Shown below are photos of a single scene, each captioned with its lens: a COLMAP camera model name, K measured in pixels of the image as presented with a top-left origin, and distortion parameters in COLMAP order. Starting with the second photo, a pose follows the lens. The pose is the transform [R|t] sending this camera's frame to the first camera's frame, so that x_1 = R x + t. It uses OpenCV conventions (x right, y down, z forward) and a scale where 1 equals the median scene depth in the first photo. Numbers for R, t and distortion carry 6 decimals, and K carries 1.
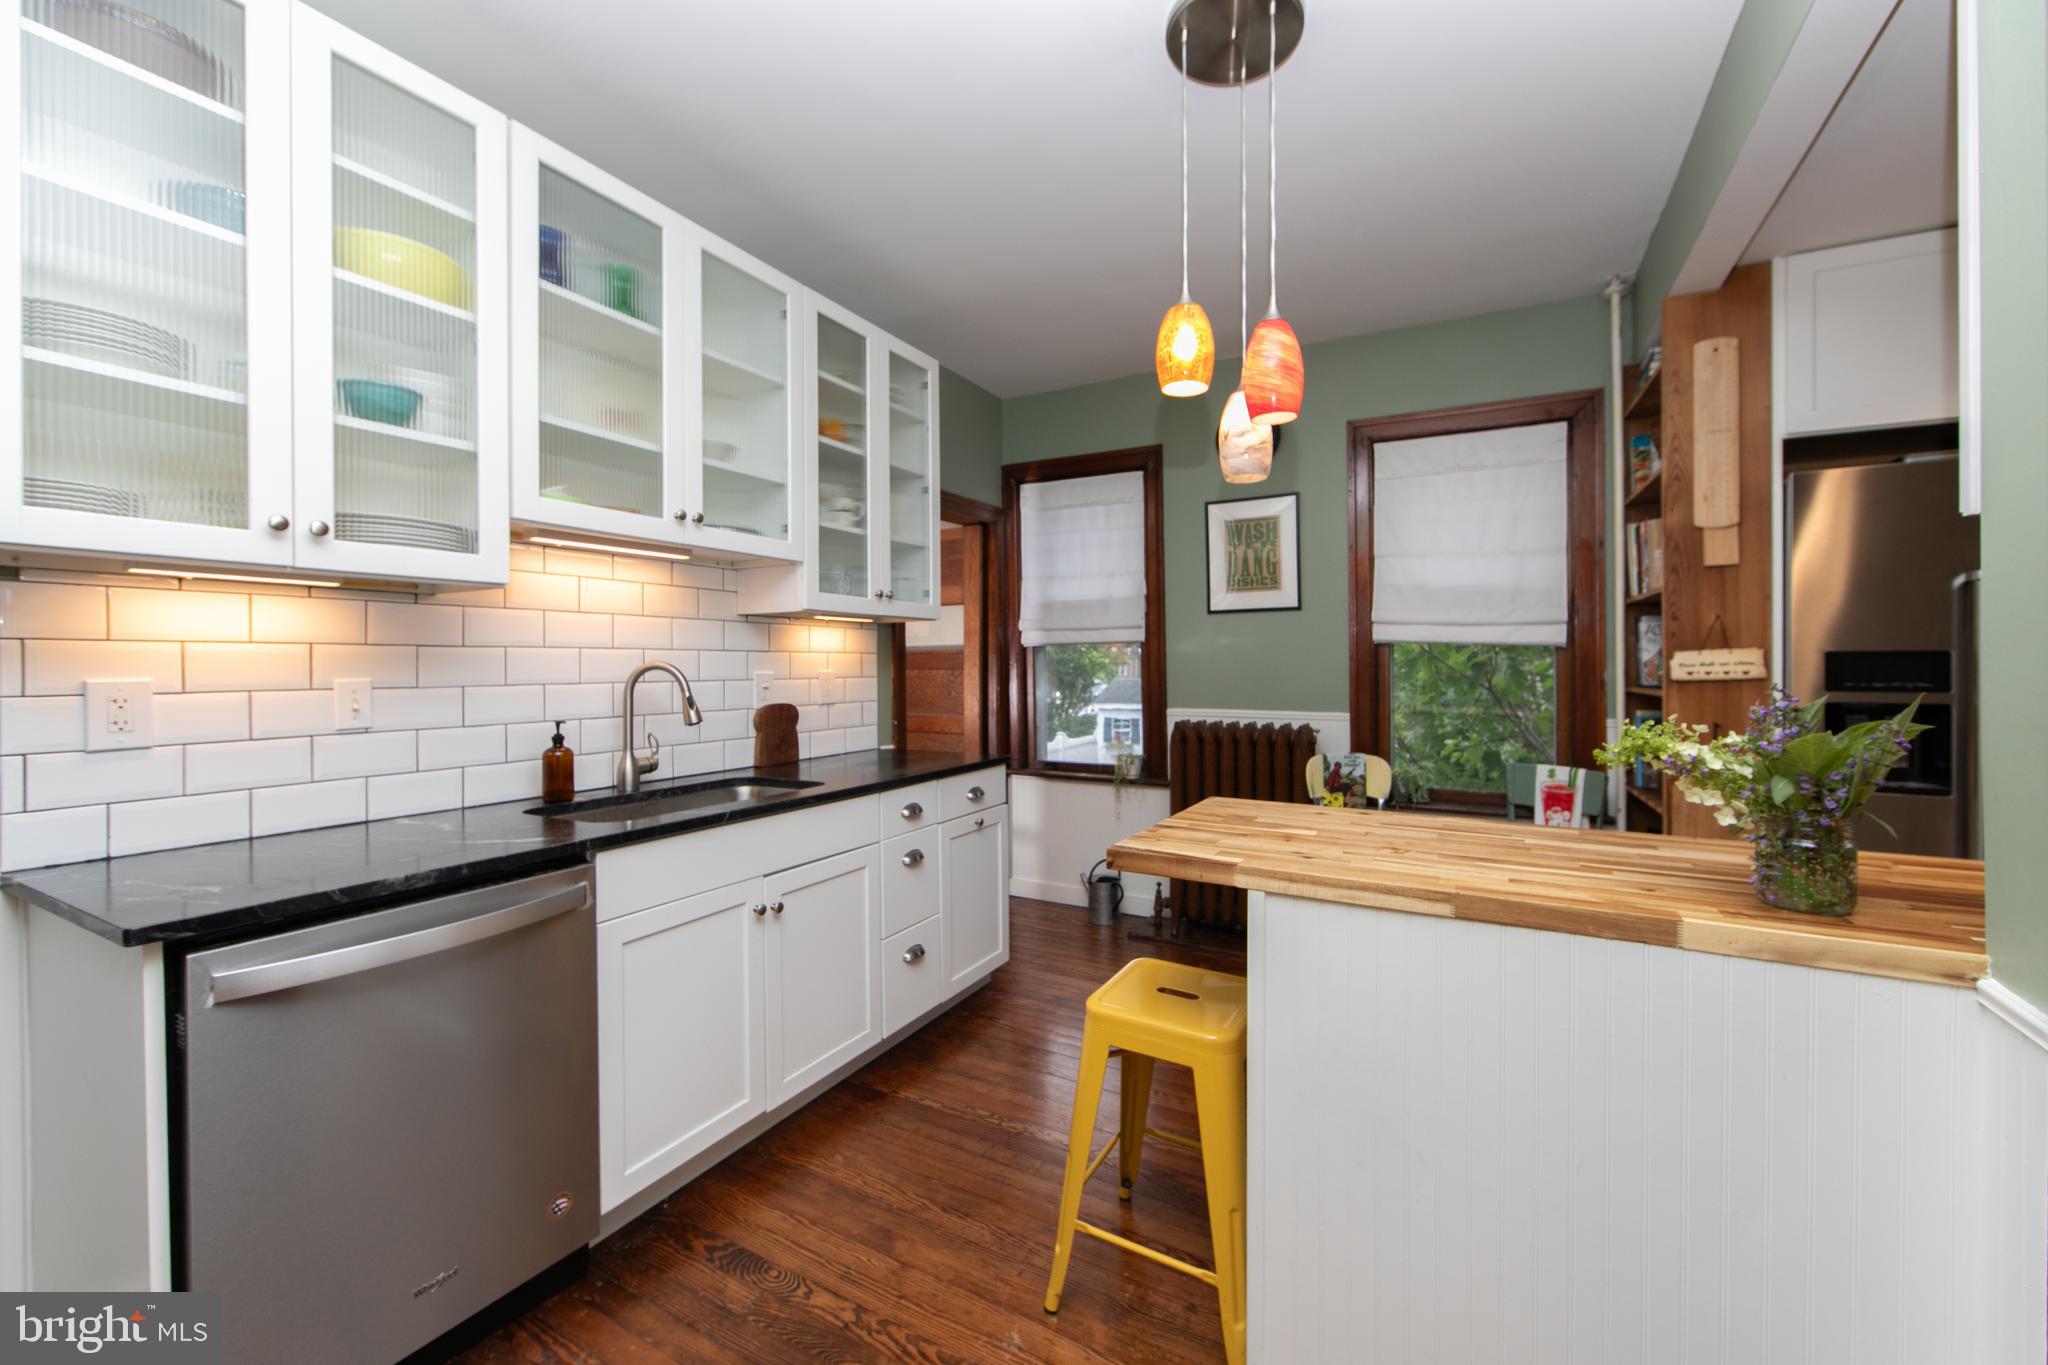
lens RADIAL K [[796.0, 0, 1018.4], [0, 796.0, 667.1], [0, 0, 1]] dist [-0.000108, 0.000065]
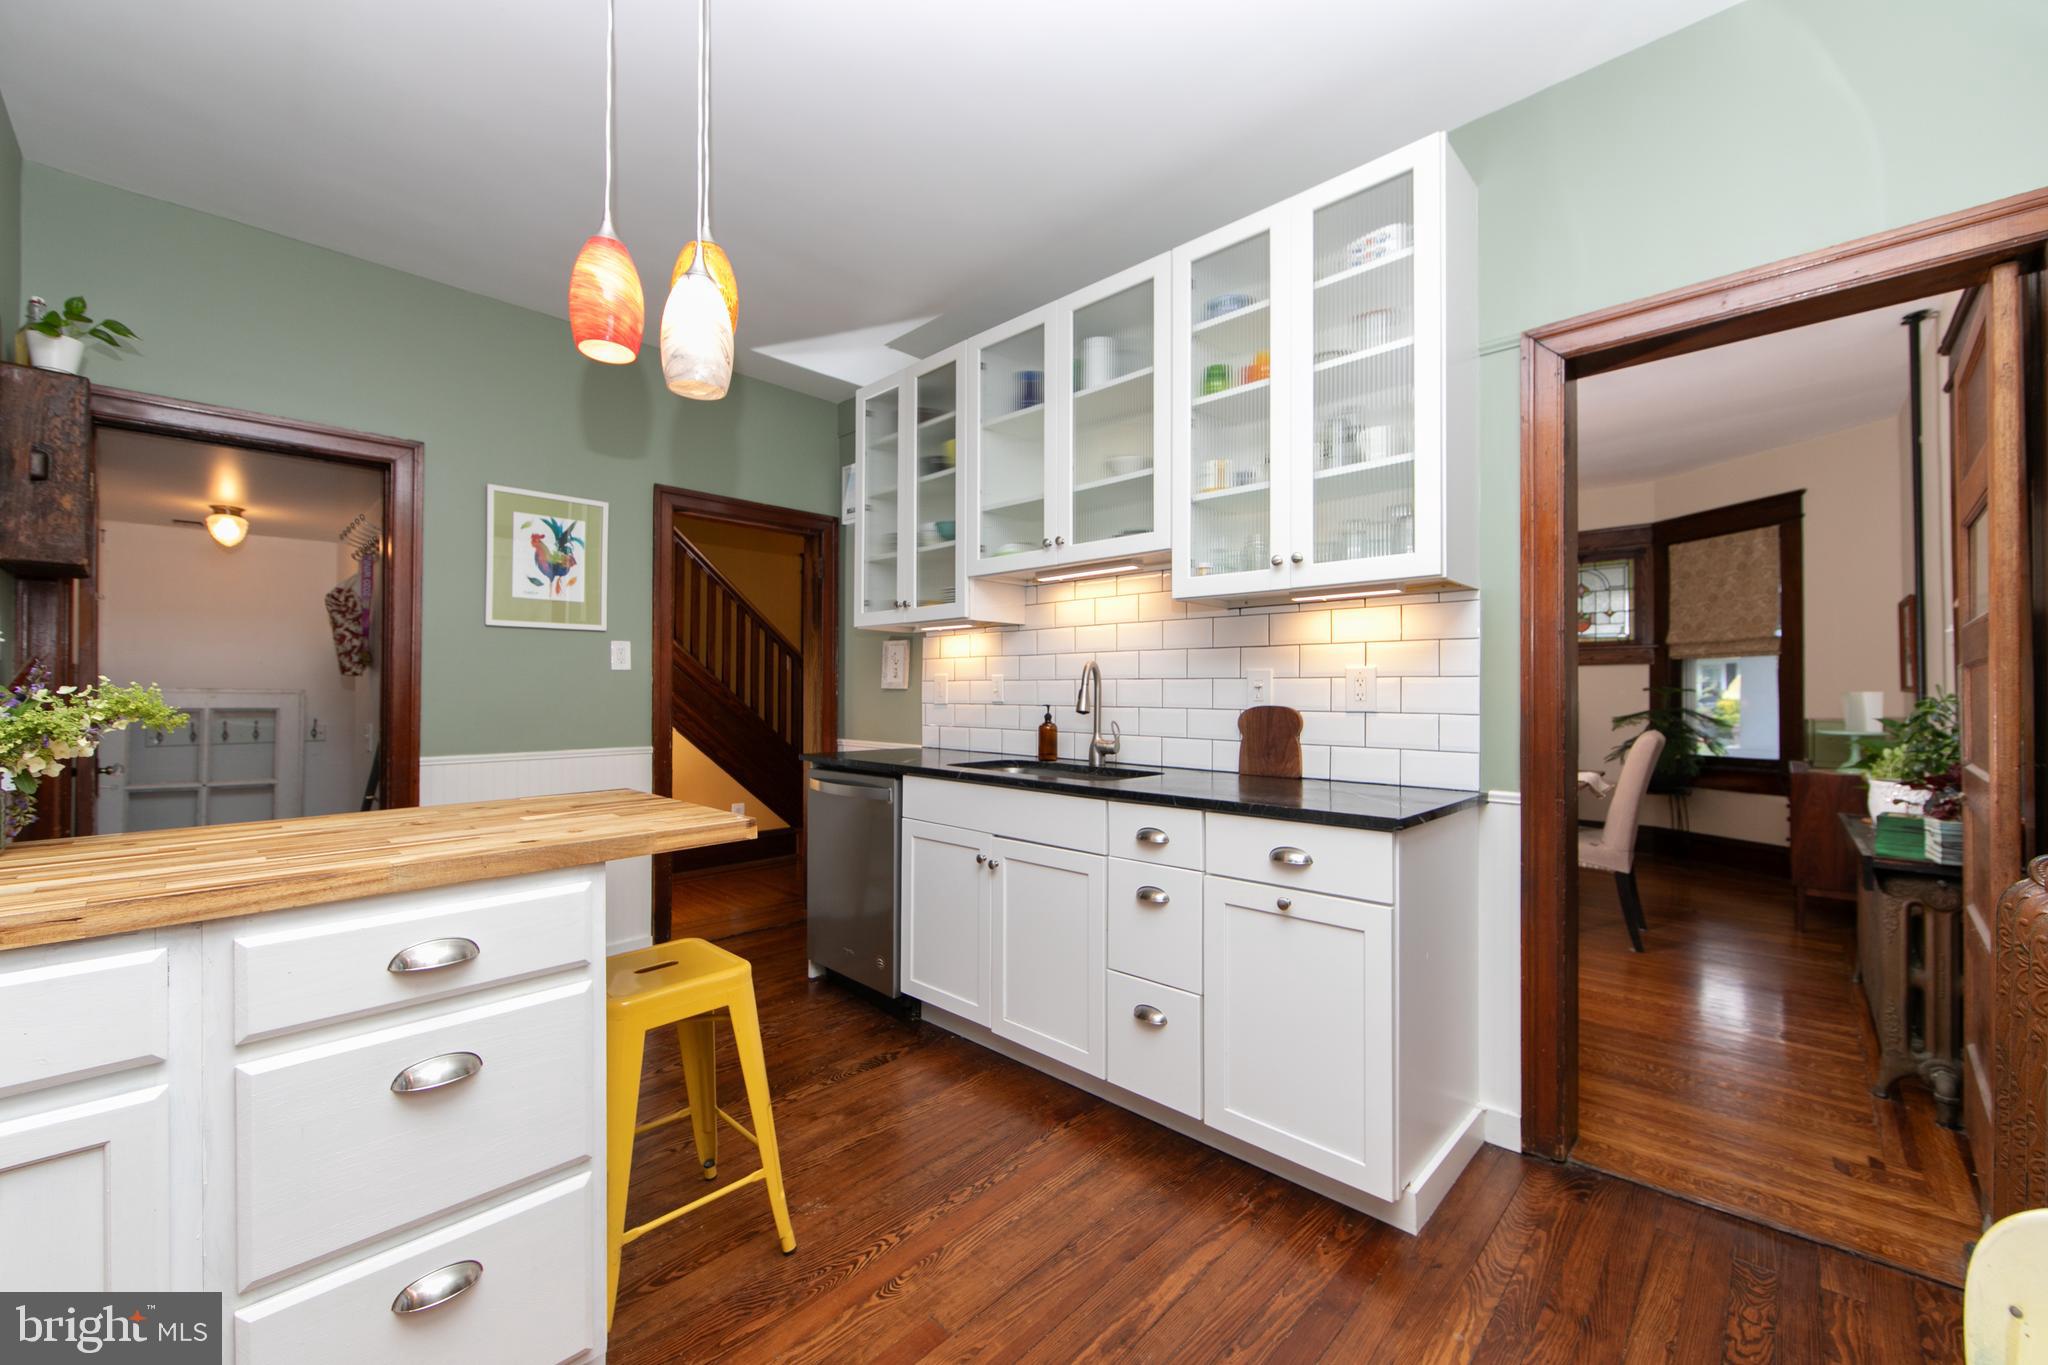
lens RADIAL K [[813.0, 0, 1028.6], [0, 813.0, 685.8], [0, 0, 1]] dist [-0.001681, -0.000001]
pose [[-0.244974, -0.003914, -0.969522, 0.763041], [-0.005569, 0.999981, -0.002629, 0.033900], [0.969514, 0.004755, -0.244991, 1.193759]]
